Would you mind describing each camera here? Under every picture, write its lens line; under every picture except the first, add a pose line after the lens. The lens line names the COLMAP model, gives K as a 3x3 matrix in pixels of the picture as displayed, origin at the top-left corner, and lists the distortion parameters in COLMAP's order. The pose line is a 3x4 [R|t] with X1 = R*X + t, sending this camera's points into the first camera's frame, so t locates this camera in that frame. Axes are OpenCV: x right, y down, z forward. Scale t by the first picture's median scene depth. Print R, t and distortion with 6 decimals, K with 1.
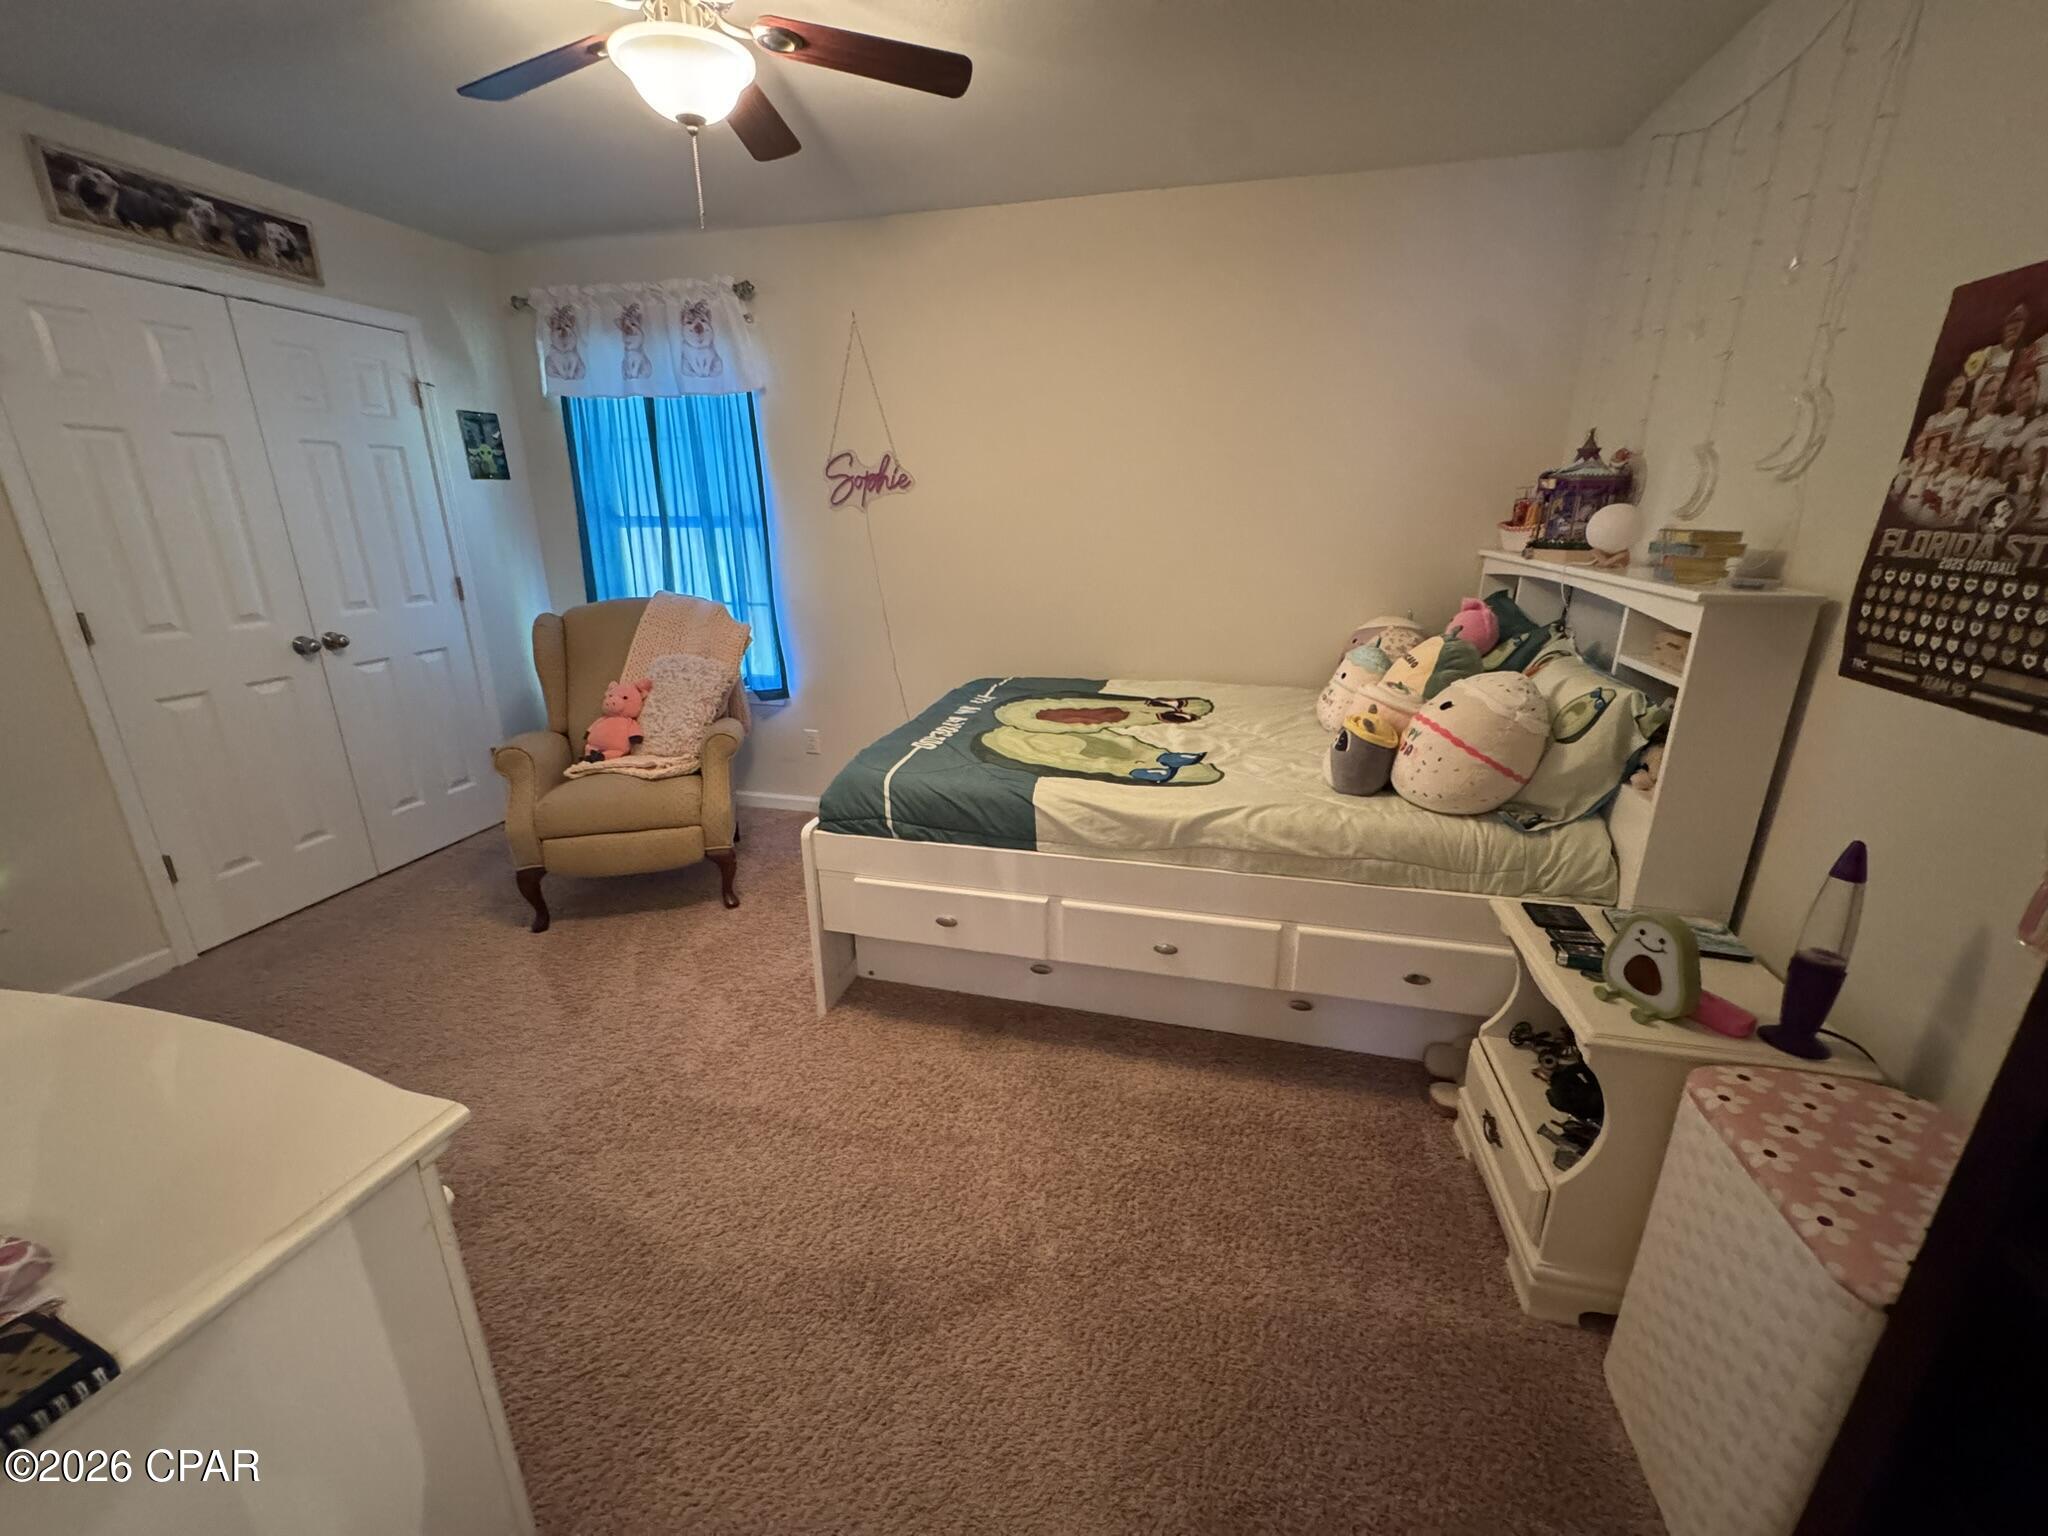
lens RADIAL K [[817.0, 0, 1016.3], [0, 817.0, 767.3], [0, 0, 1]] dist [0.003234, -0.000441]
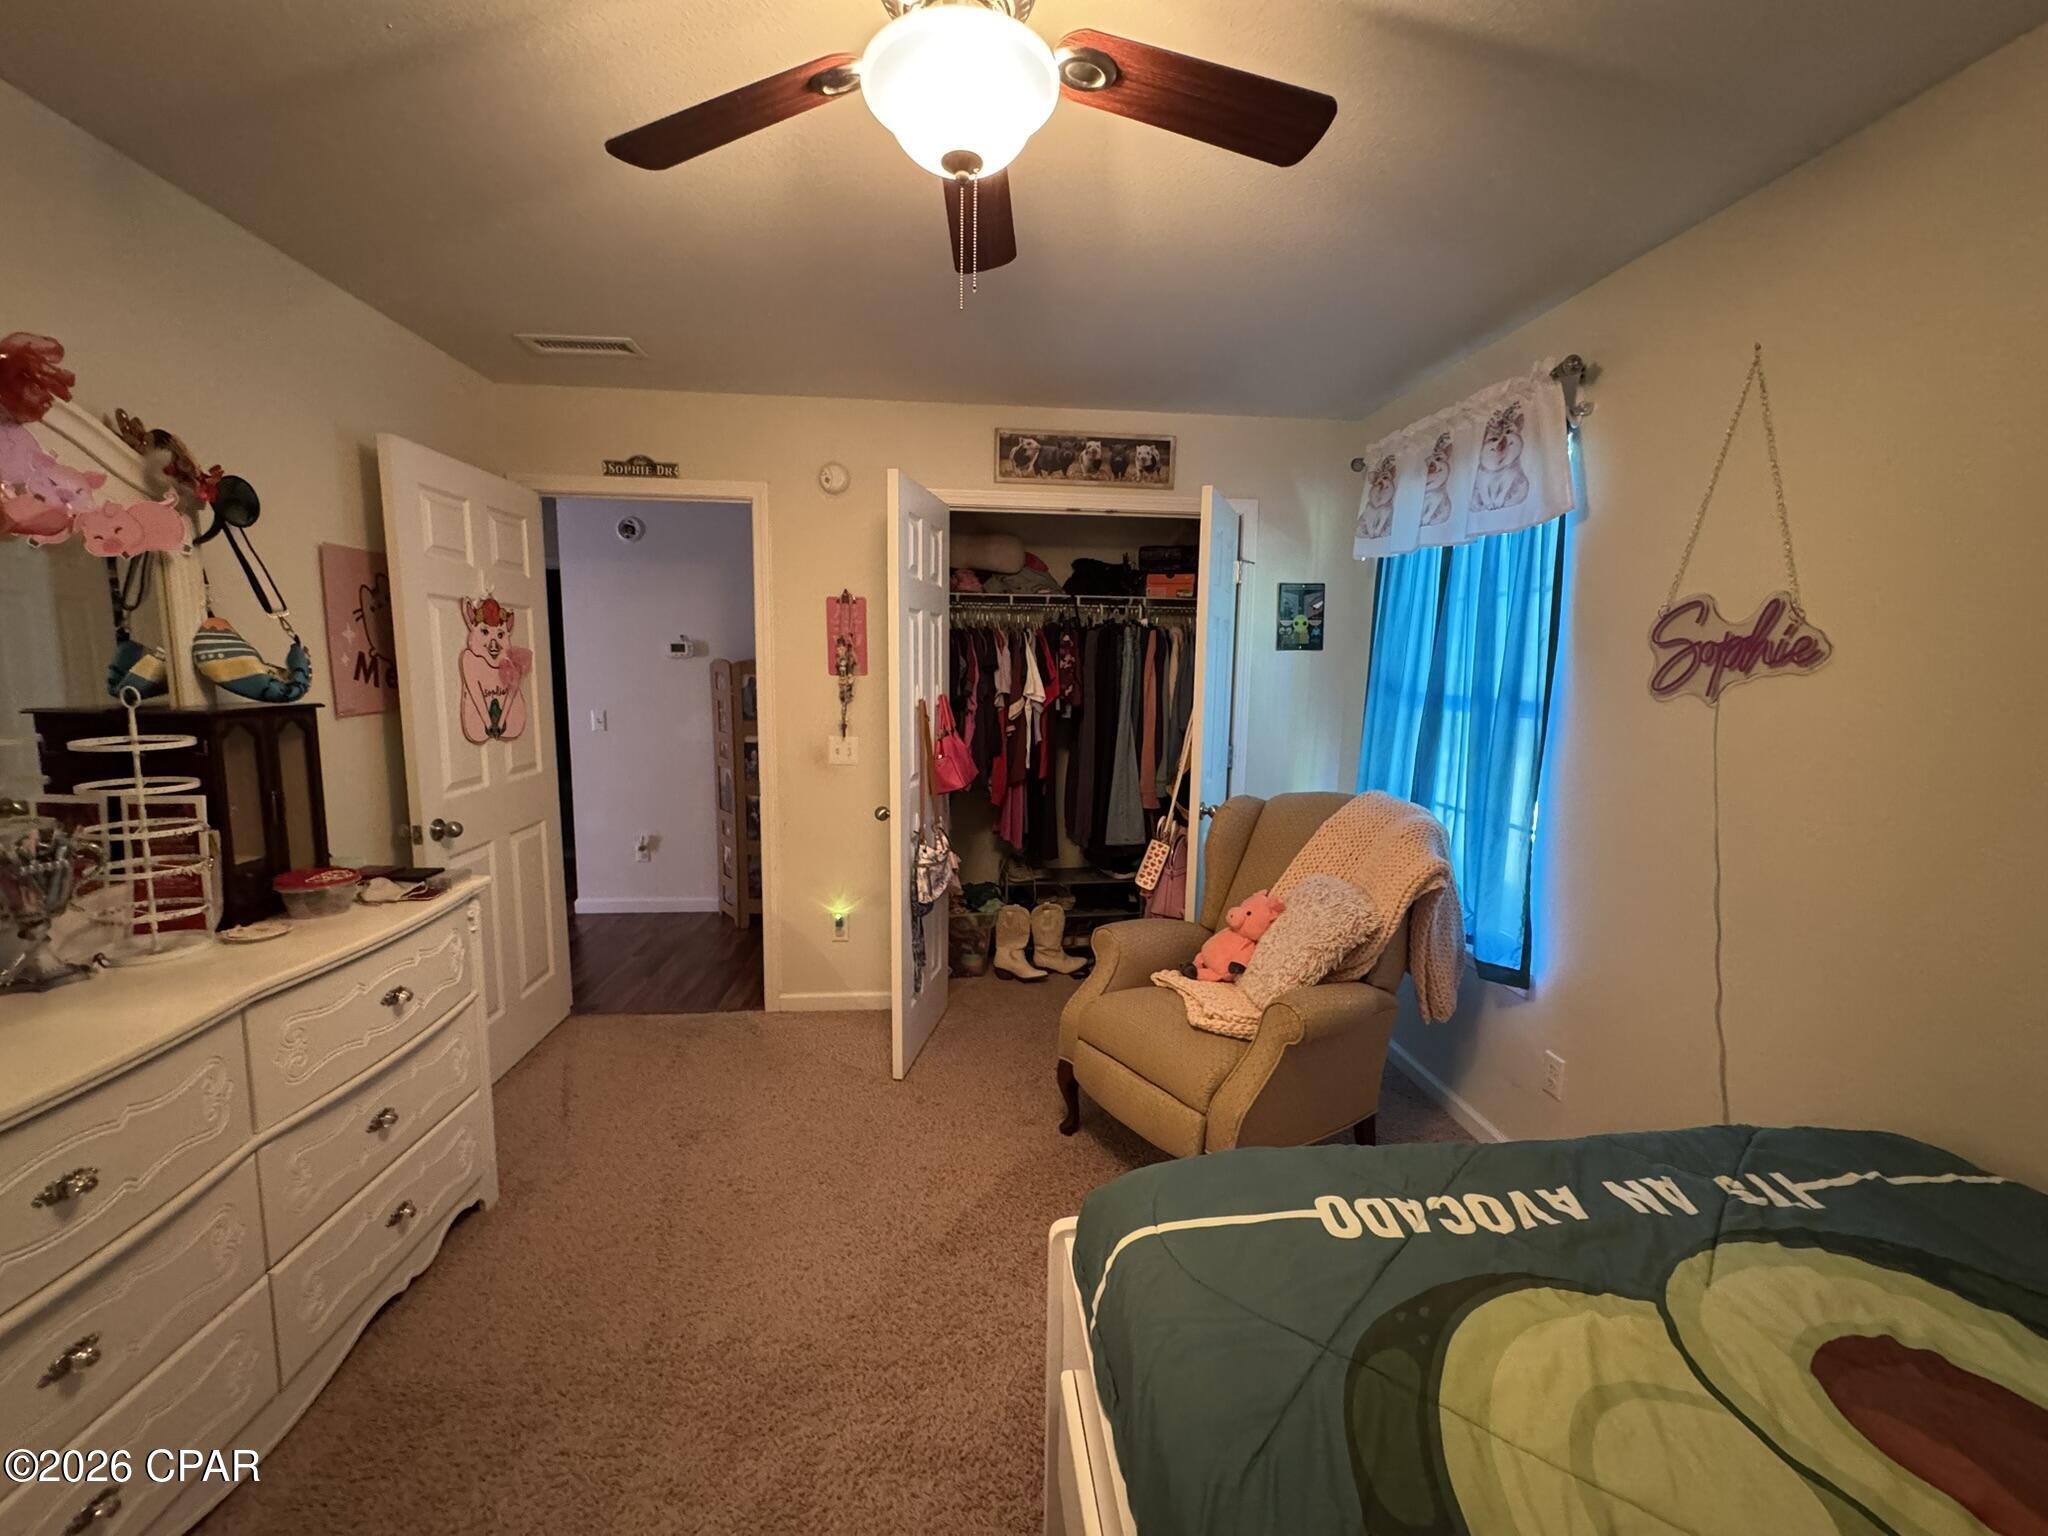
lens RADIAL K [[817.0, 0, 1023.6], [0, 817.0, 769.0], [0, 0, 1]] dist [0.003234, -0.000441]
pose [[0.344021, 0.131107, -0.929764, 0.157400], [-0.301821, 0.953094, 0.022720, -0.161727], [0.889131, 0.272807, 0.367455, 0.449529]]
